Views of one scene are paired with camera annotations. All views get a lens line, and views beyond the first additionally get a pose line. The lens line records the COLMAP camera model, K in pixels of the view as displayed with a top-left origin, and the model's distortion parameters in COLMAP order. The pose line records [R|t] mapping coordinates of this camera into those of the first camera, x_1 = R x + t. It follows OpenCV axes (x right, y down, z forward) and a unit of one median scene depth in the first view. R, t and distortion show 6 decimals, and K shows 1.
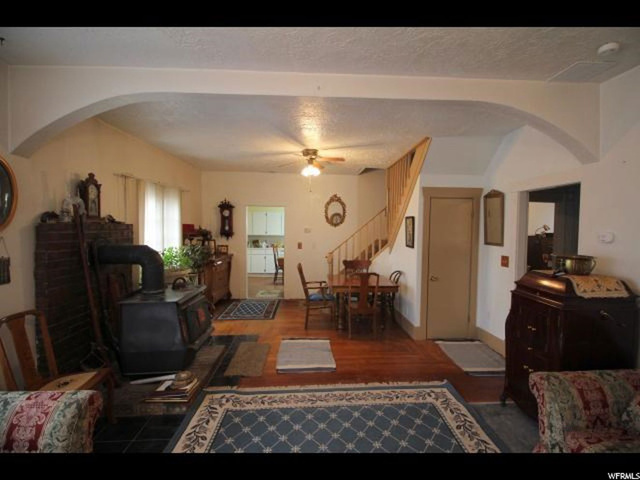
lens RADIAL K [[292.7, 0, 323.3], [0, 292.7, 242.8], [0, 0, 1]] dist [0.000073, -0.000004]
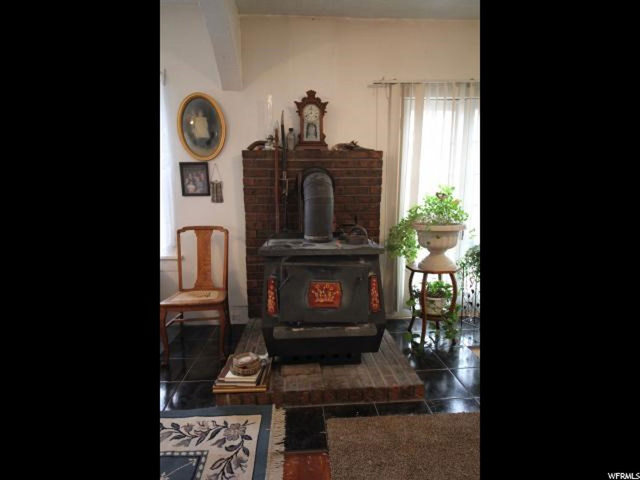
lens RADIAL K [[300.9, 0, 319.1], [0, 300.9, 243.7], [0, 0, 1]] dist [0.001938, 0.000133]
pose [[0.006032, 0.152313, -0.988314, 0.168877], [-0.048967, 0.987191, 0.151841, 0.079873], [0.998782, 0.047479, 0.013413, 1.171305]]
